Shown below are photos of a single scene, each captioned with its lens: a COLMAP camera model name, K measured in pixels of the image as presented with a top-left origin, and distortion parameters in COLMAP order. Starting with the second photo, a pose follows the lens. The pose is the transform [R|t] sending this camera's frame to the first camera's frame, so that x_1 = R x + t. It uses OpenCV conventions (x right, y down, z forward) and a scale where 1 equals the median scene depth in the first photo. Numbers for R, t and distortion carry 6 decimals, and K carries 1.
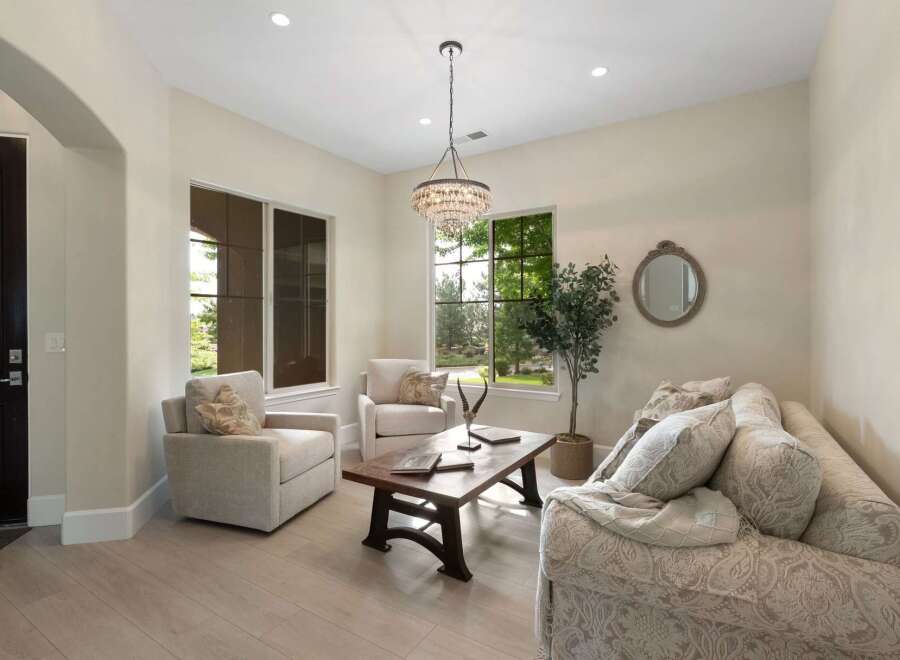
lens RADIAL K [[449.1, 0, 449.5], [0, 449.1, 327.2], [0, 0, 1]] dist [-0.002129, -0.000323]
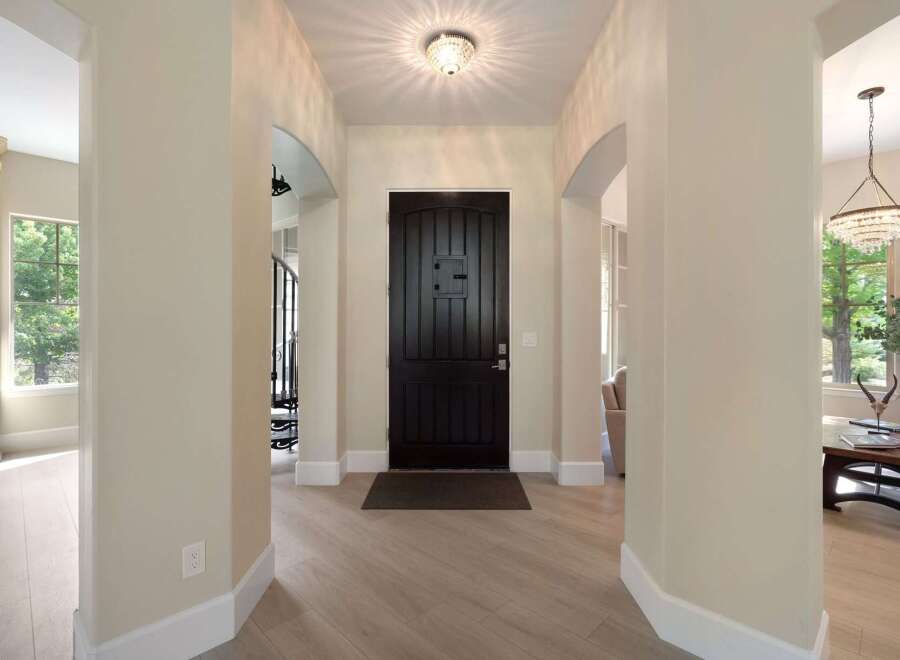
lens RADIAL K [[449.1, 0, 450.3], [0, 449.1, 329.1], [0, 0, 1]] dist [-0.002129, -0.000323]
pose [[0.974429, 0.005909, -0.224619, -0.810179], [-0.005862, 0.999982, 0.000877, 0.002728], [0.224620, 0.000462, 0.974446, -0.393913]]
